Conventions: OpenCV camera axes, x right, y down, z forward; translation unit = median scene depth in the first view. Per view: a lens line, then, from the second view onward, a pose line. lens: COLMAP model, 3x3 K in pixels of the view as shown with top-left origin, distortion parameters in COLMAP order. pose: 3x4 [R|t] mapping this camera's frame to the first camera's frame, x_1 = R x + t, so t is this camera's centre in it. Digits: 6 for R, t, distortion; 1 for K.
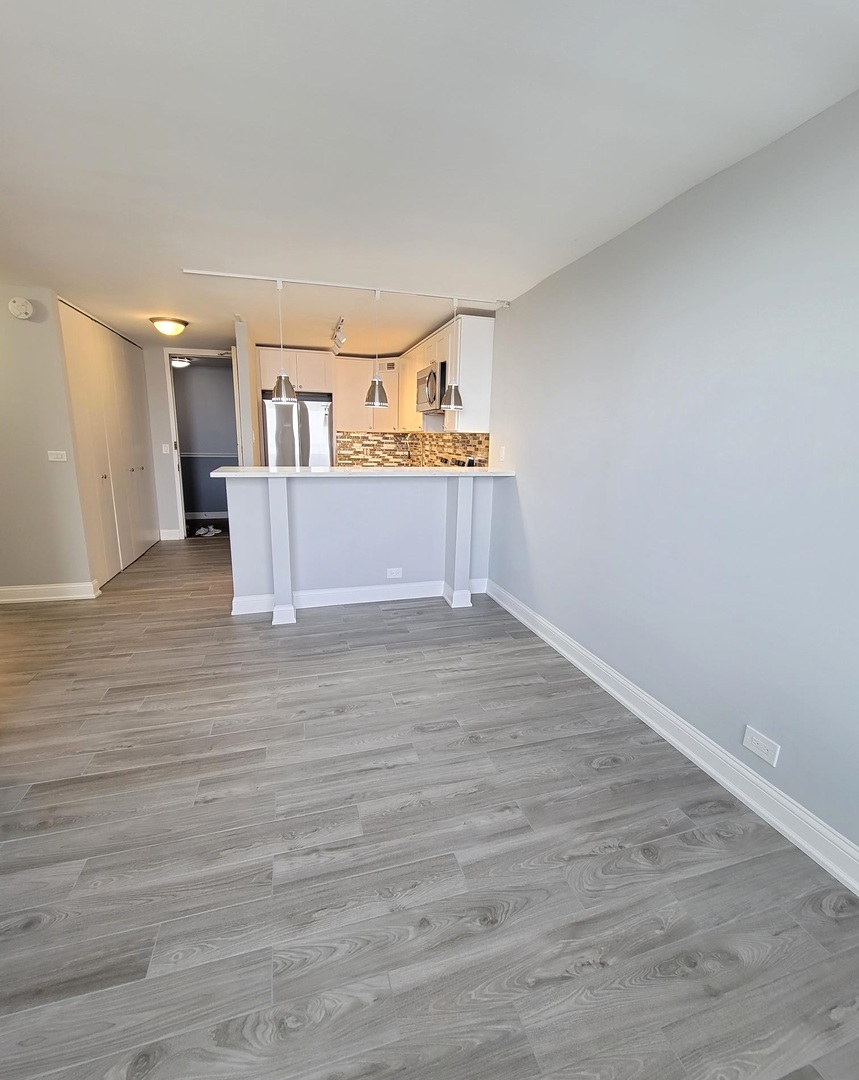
lens RADIAL K [[469.0, 0, 427.1], [0, 469.0, 542.6], [0, 0, 1]] dist [-0.002432, -0.000378]
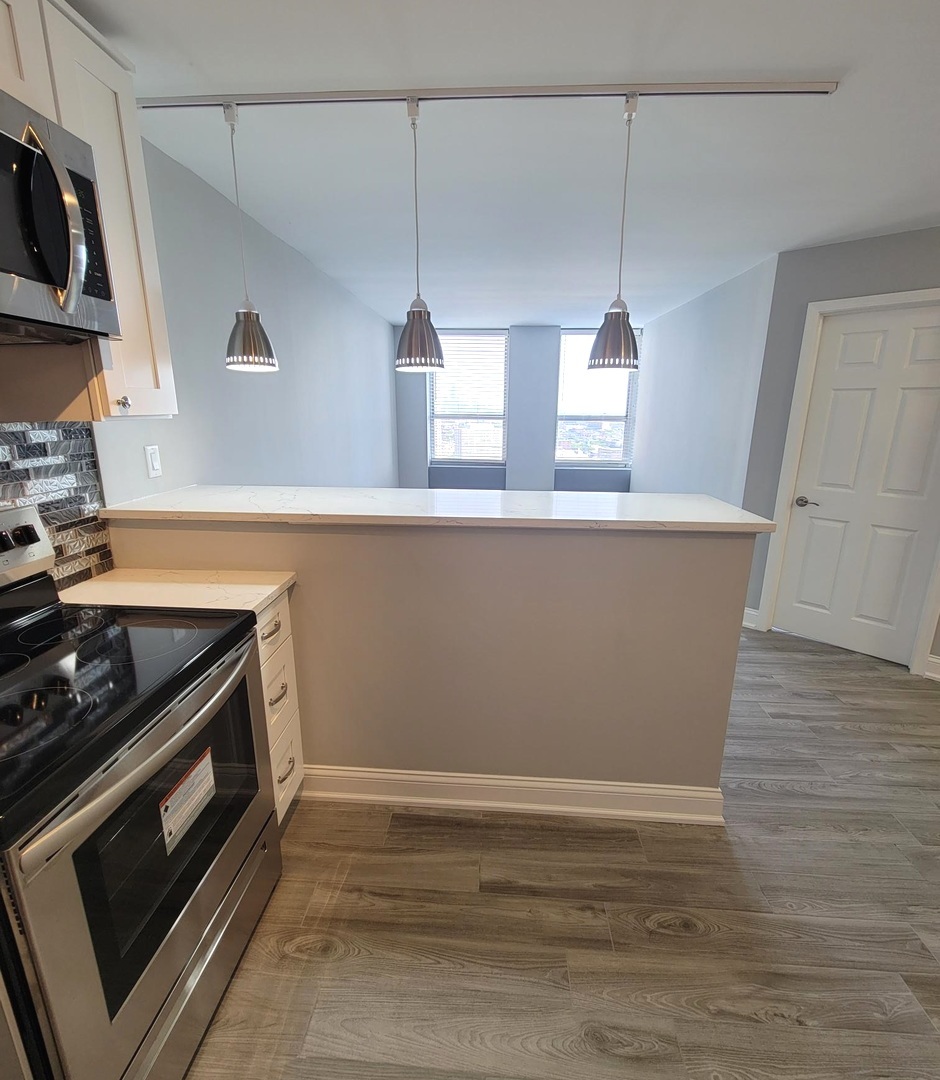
lens RADIAL K [[512.5, 0, 467.0], [0, 512.5, 542.2], [0, 0, 1]] dist [-0.002443, -0.002282]
pose [[-0.942774, -0.111045, 0.314398, -0.302858], [0.047208, 0.888961, 0.455543, -0.337087], [-0.330073, 0.444316, -0.832847, 1.364100]]
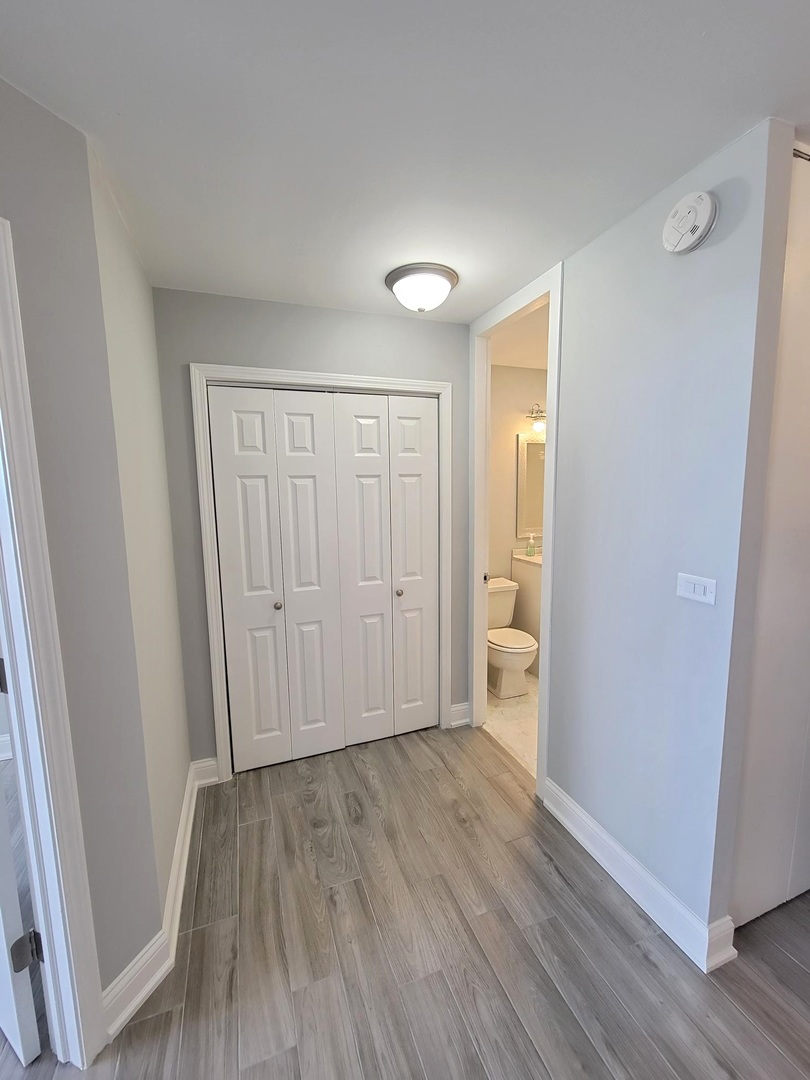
lens RADIAL K [[439.5, 0, 405.9], [0, 439.5, 542.9], [0, 0, 1]] dist [-0.002331, -0.000147]
pose [[0.077598, 0.101498, -0.991805, -0.438205], [-0.201509, 0.975870, 0.084101, -0.196630], [0.976408, 0.193331, 0.096178, 0.699432]]
